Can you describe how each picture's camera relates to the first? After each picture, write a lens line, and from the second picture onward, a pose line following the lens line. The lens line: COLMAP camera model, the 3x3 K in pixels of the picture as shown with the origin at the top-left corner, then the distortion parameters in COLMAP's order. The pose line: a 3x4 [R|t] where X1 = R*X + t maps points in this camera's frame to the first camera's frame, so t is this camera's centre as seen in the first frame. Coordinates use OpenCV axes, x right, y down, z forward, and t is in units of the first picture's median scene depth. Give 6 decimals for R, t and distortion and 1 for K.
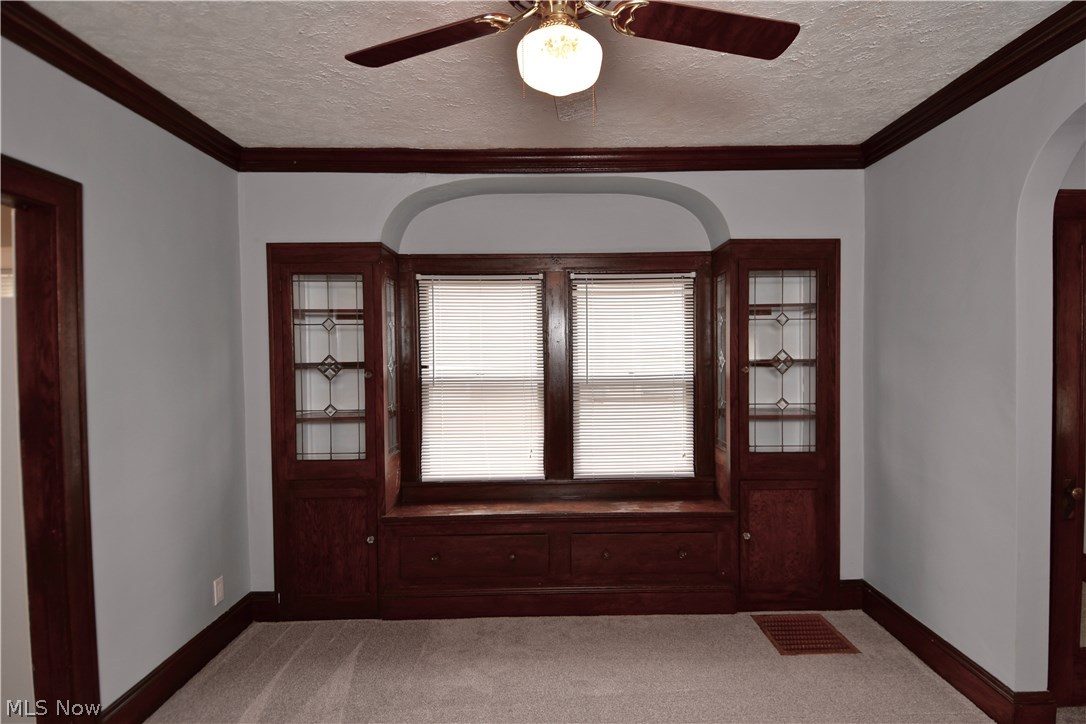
lens RADIAL K [[602.4, 0, 543.8], [0, 602.4, 358.6], [0, 0, 1]] dist [0.039819, -0.047950]
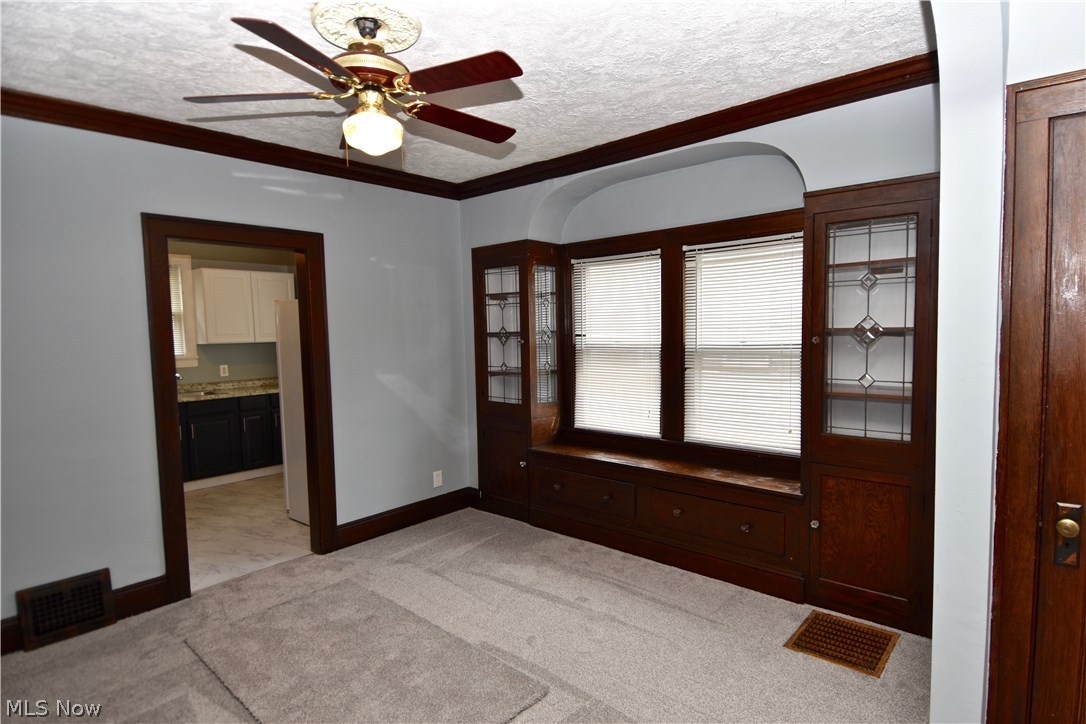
lens RADIAL K [[602.4, 0, 546.7], [0, 602.4, 365.5], [0, 0, 1]] dist [0.039819, -0.047950]
pose [[0.721395, 0.037621, -0.691501, 0.653432], [0.005497, 0.998181, 0.060040, 0.000813], [0.692502, -0.047114, 0.719876, 0.084250]]
